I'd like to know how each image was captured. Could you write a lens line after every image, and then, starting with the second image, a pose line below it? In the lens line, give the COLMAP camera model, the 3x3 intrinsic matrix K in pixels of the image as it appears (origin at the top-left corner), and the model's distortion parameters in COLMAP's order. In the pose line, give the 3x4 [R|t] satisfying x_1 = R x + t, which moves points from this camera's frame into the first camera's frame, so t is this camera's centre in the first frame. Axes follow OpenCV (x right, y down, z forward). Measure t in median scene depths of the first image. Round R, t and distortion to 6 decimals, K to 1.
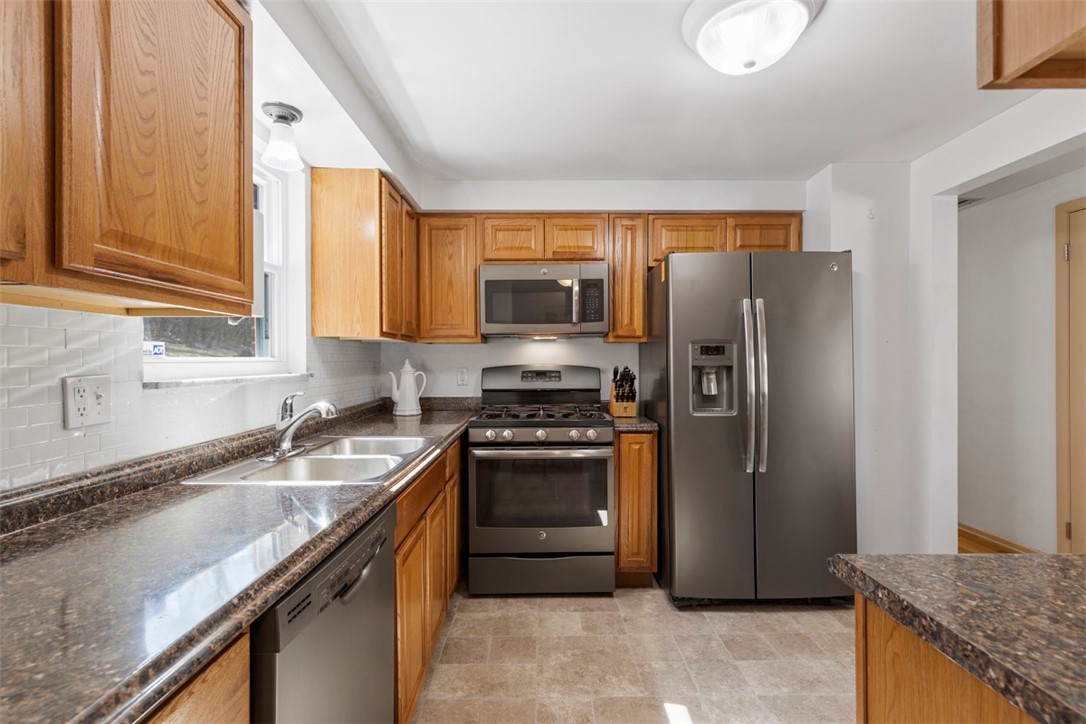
lens RADIAL K [[494.4, 0, 553.5], [0, 494.4, 361.6], [0, 0, 1]] dist [0.010562, -0.002539]
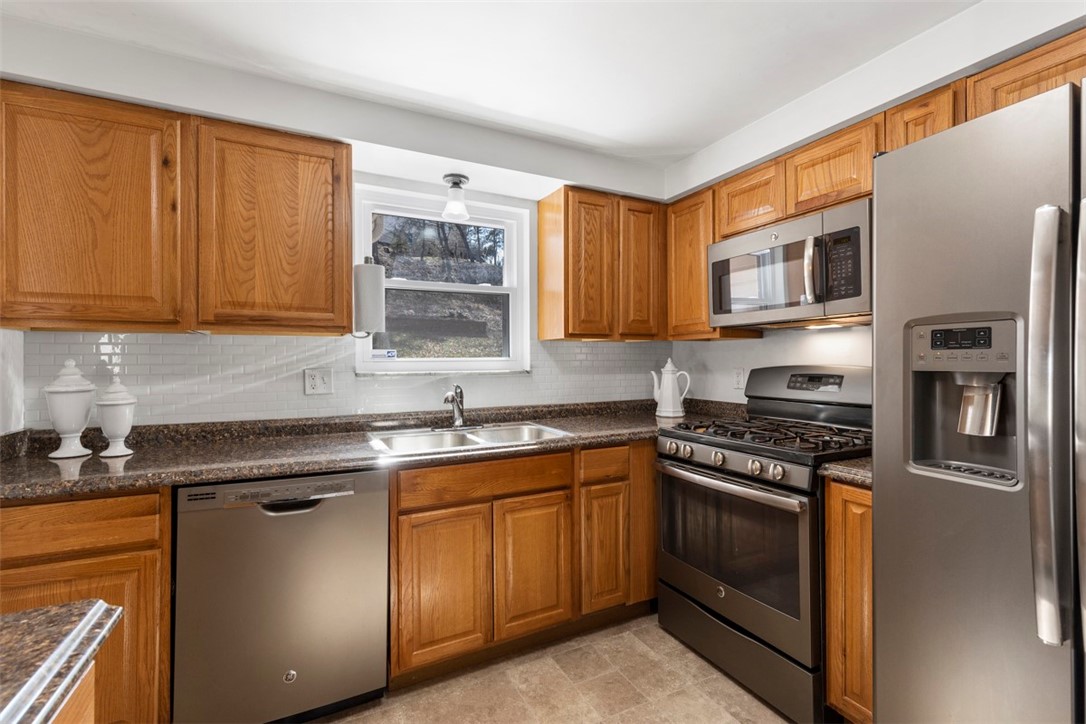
lens RADIAL K [[494.4, 0, 550.9], [0, 494.4, 358.7], [0, 0, 1]] dist [0.010562, -0.002539]
pose [[0.430274, -0.000542, -0.902698, 0.574255], [0.000485, 1.000000, -0.000369, -0.004157], [0.902698, -0.000279, 0.430274, 0.462197]]
